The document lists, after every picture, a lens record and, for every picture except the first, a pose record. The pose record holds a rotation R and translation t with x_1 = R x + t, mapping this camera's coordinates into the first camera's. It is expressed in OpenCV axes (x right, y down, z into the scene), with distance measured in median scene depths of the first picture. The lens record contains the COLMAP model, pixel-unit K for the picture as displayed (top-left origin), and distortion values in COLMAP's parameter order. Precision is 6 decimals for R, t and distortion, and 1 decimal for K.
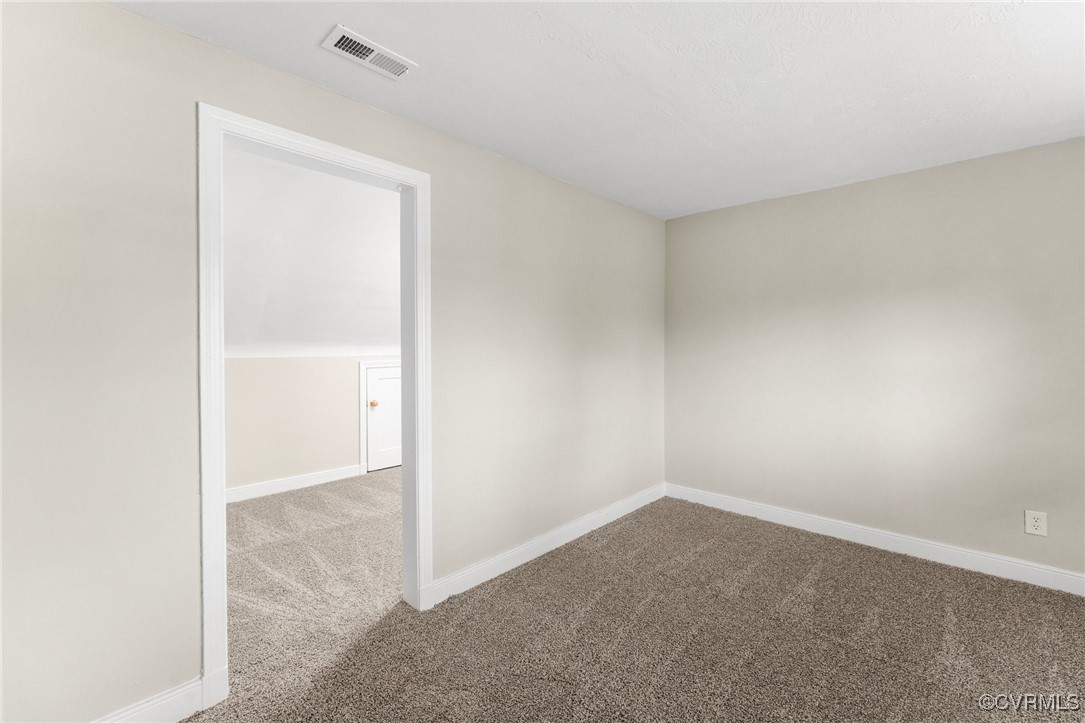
lens RADIAL K [[465.3, 0, 542.0], [0, 465.3, 356.5], [0, 0, 1]] dist [0.000071, -0.000055]
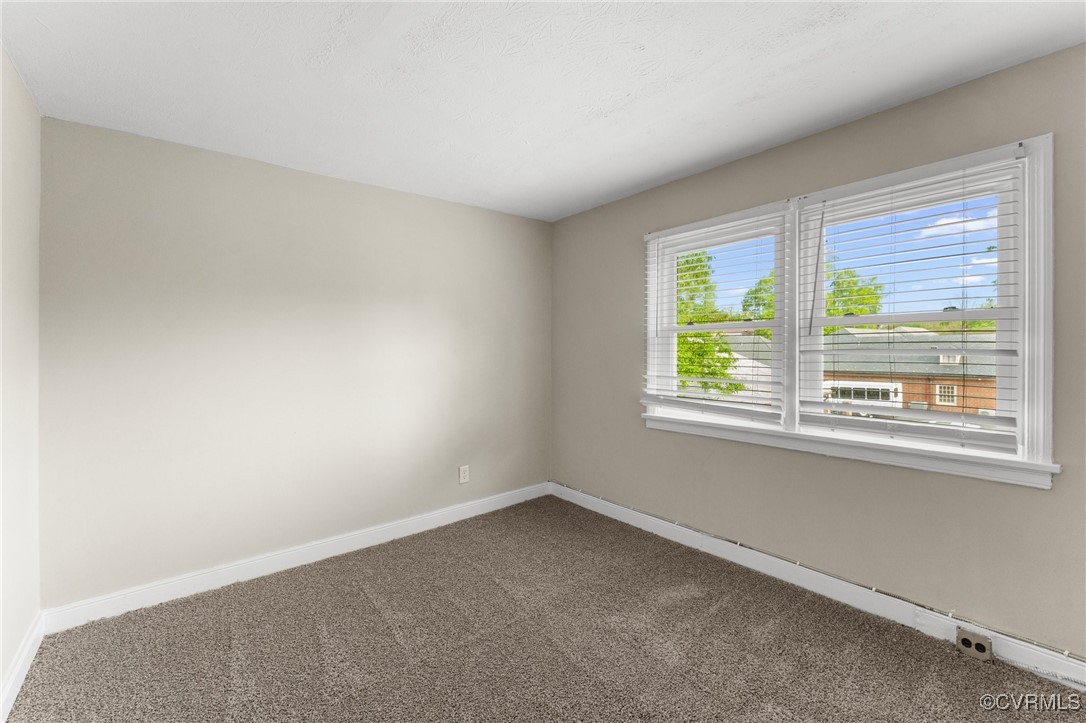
lens RADIAL K [[465.7, 0, 543.1], [0, 465.7, 355.5], [0, 0, 1]] dist [0.000071, -0.000055]
pose [[0.112268, -0.018998, 0.993496, -0.243768], [0.023637, 0.999585, 0.016443, -0.012393], [-0.993397, 0.021637, 0.112671, 0.508998]]
